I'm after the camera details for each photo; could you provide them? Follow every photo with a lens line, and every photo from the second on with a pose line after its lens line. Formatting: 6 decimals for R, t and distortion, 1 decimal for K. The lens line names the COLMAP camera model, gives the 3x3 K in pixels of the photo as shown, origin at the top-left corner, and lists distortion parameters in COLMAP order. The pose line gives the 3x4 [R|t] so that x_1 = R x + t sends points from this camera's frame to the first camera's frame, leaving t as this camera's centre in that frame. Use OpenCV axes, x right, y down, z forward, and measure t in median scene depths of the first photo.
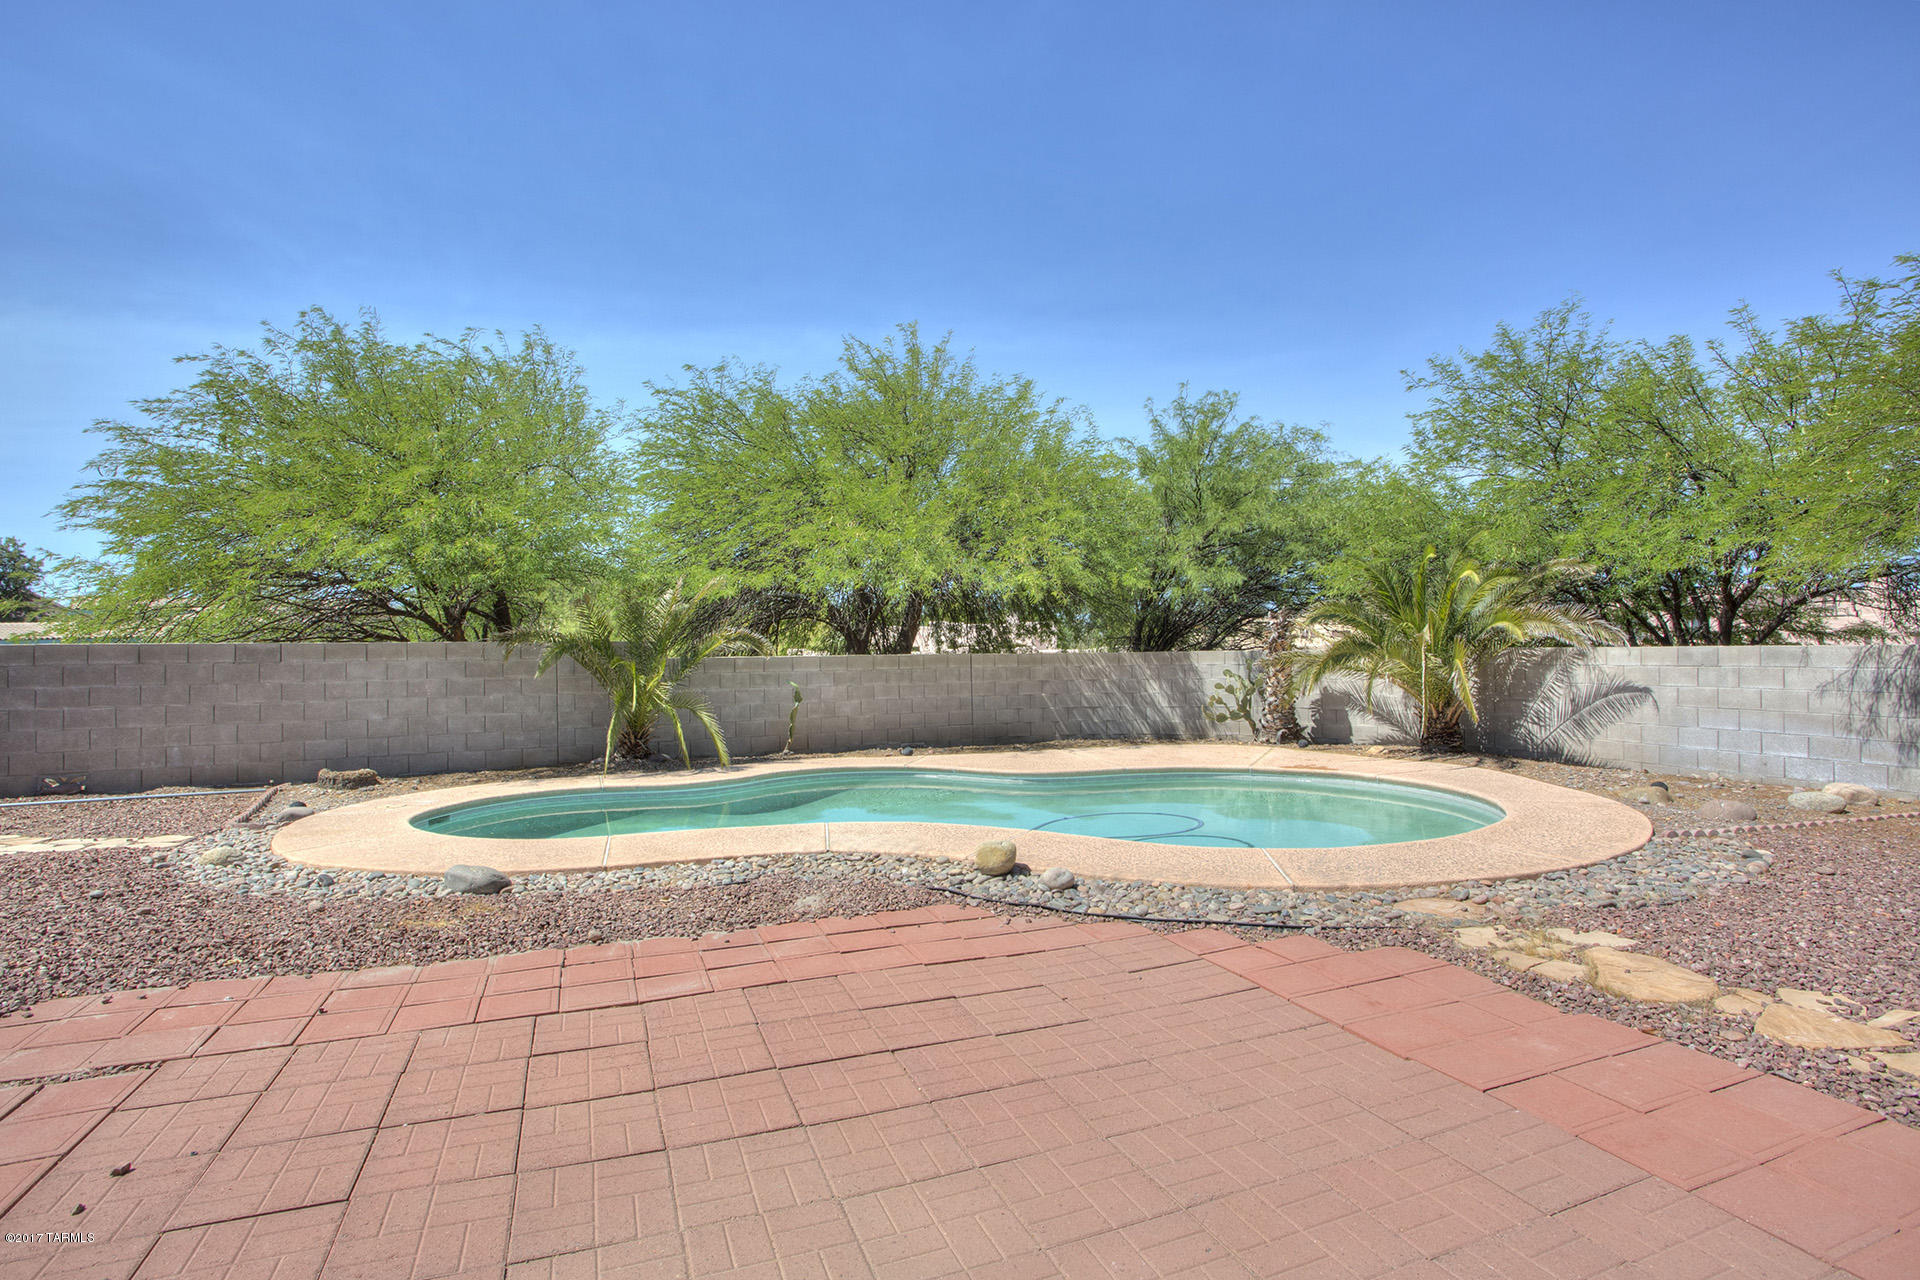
lens RADIAL K [[969.7, 0, 958.8], [0, 969.7, 645.0], [0, 0, 1]] dist [-0.034010, 0.007298]
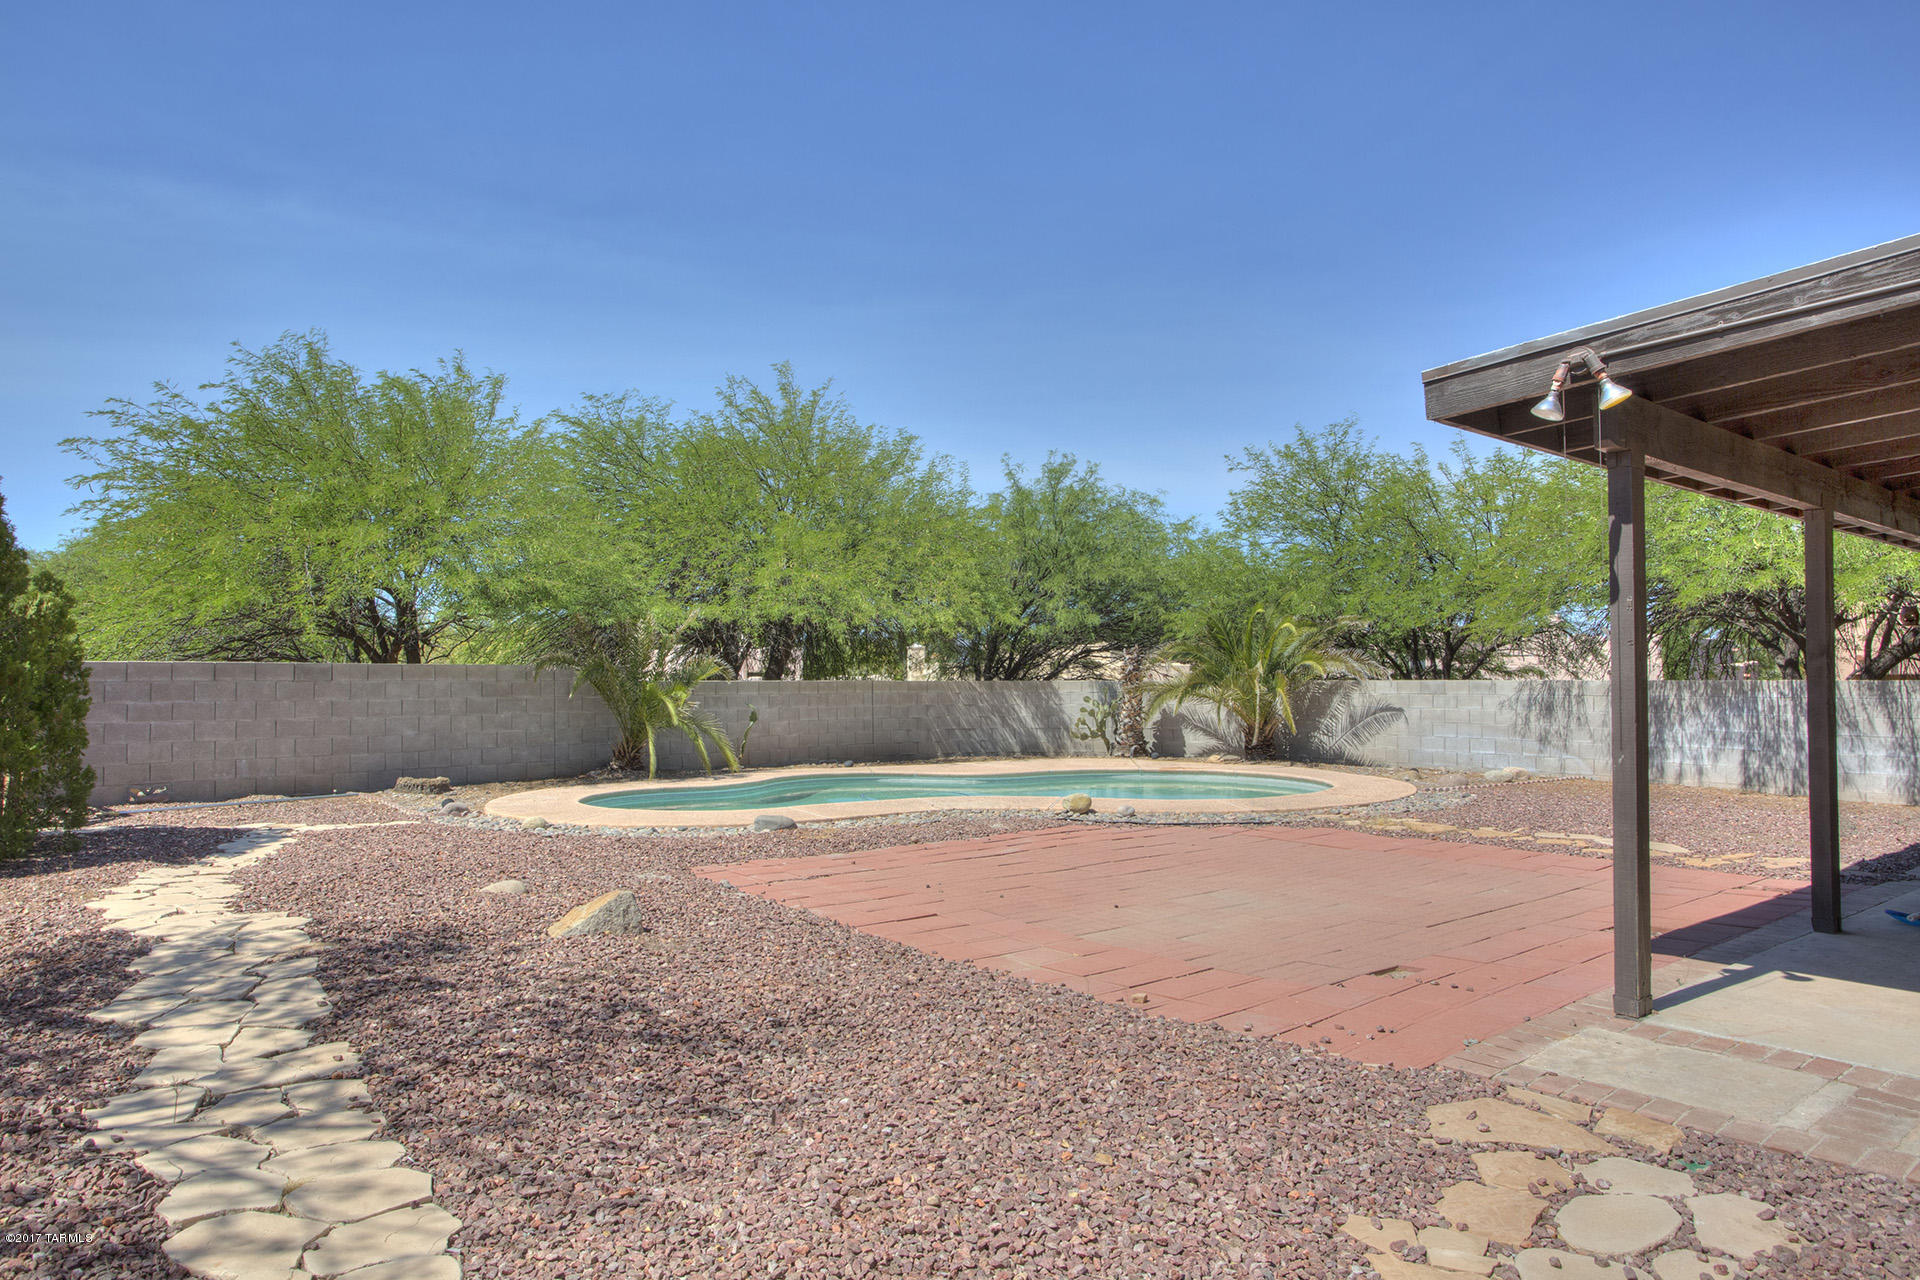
lens RADIAL K [[1232.5, 0, 961.2], [0, 1232.5, 655.2], [0, 0, 1]] dist [0.002492, -0.001252]
pose [[0.952030, 0.016441, 0.305561, -0.410885], [-0.011901, 0.999789, -0.016715, 0.003215], [-0.305772, 0.012277, 0.952026, -0.485655]]
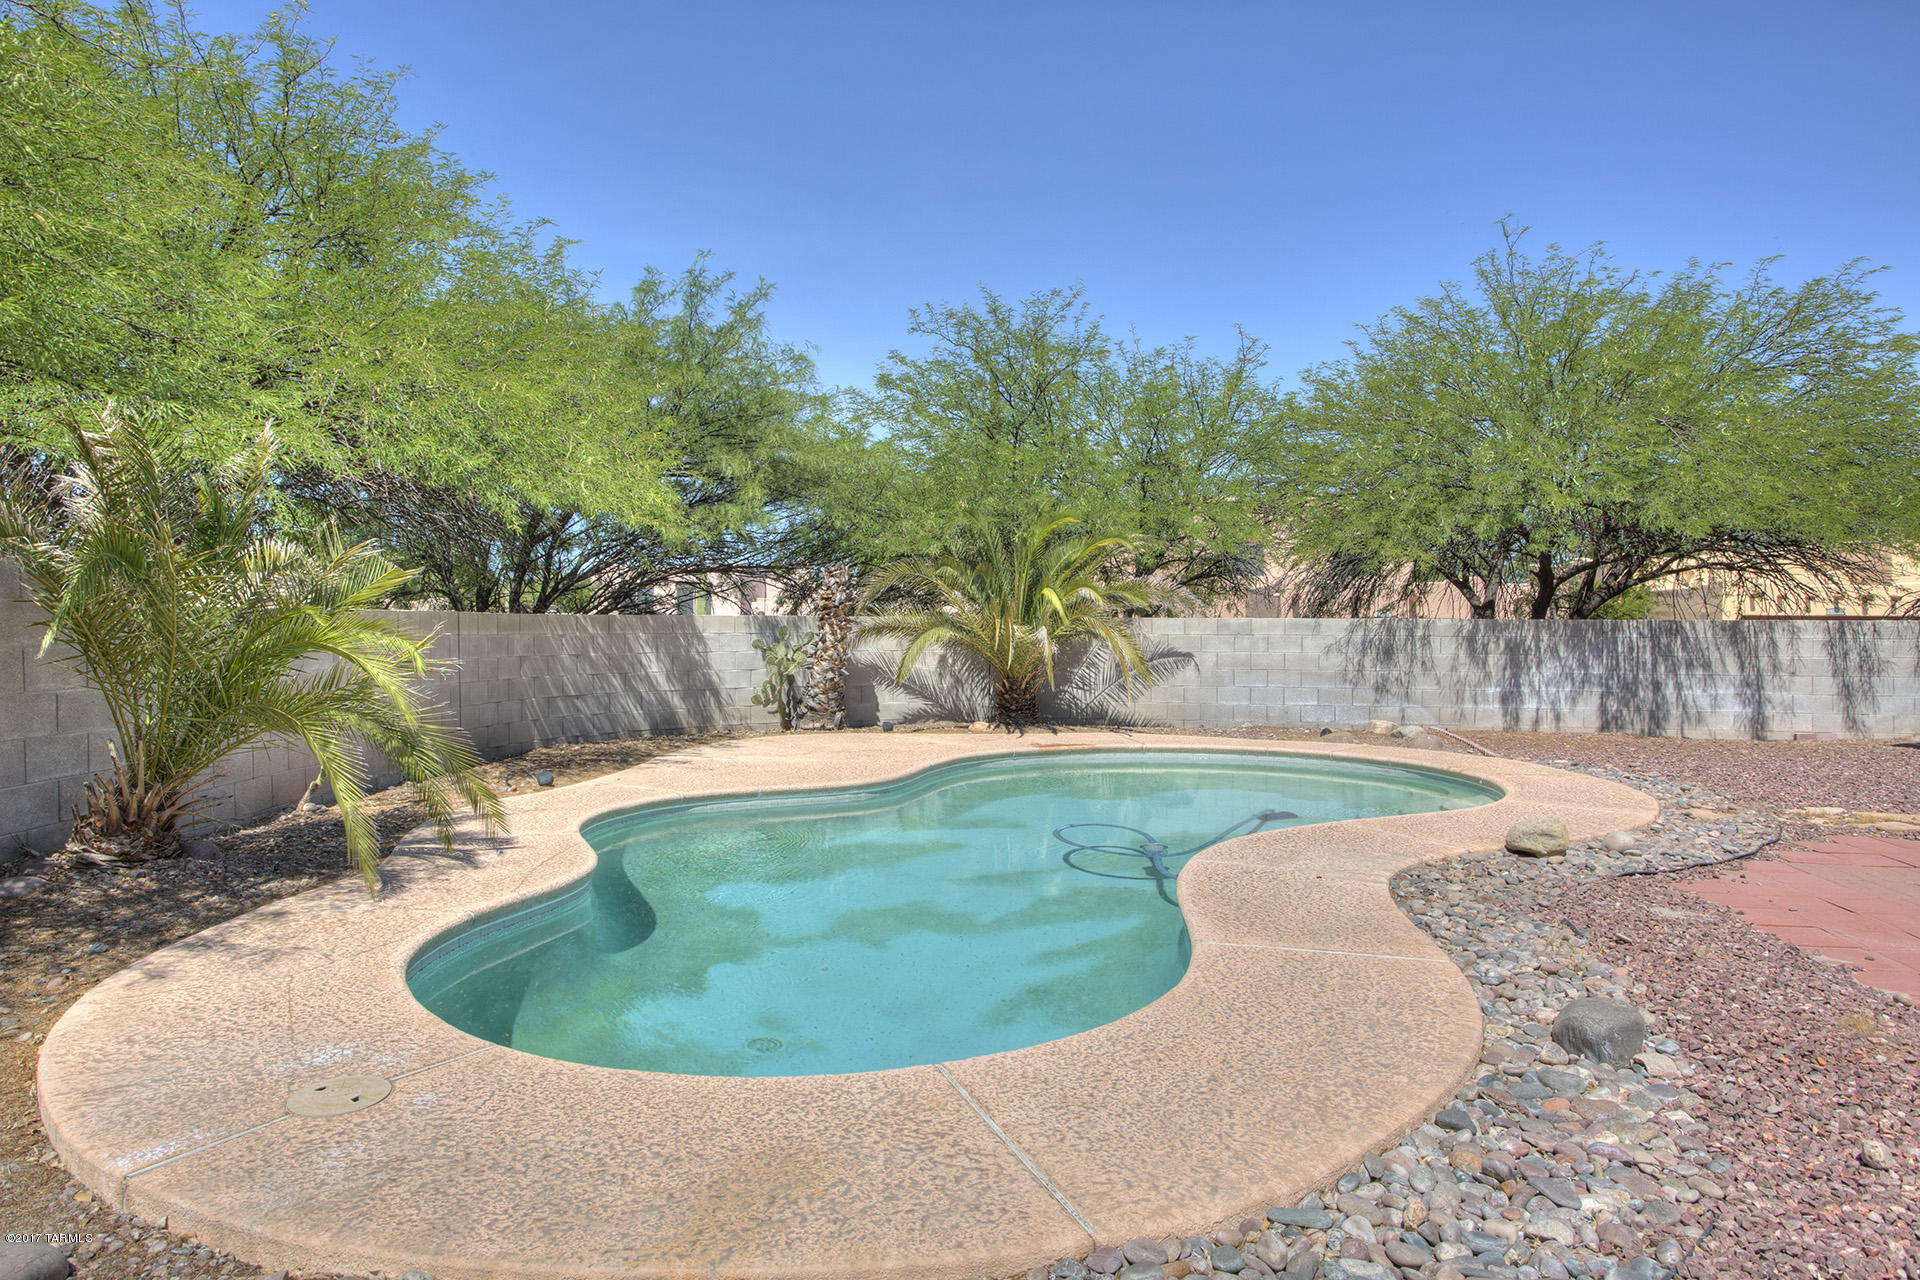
lens RADIAL K [[1232.5, 0, 952.0], [0, 1232.5, 624.7], [0, 0, 1]] dist [0.002492, -0.001252]
pose [[0.470444, 0.012683, 0.882339, -0.640642], [-0.016344, 0.999850, -0.005658, 0.020251], [-0.882278, -0.011759, 0.470581, 0.490890]]
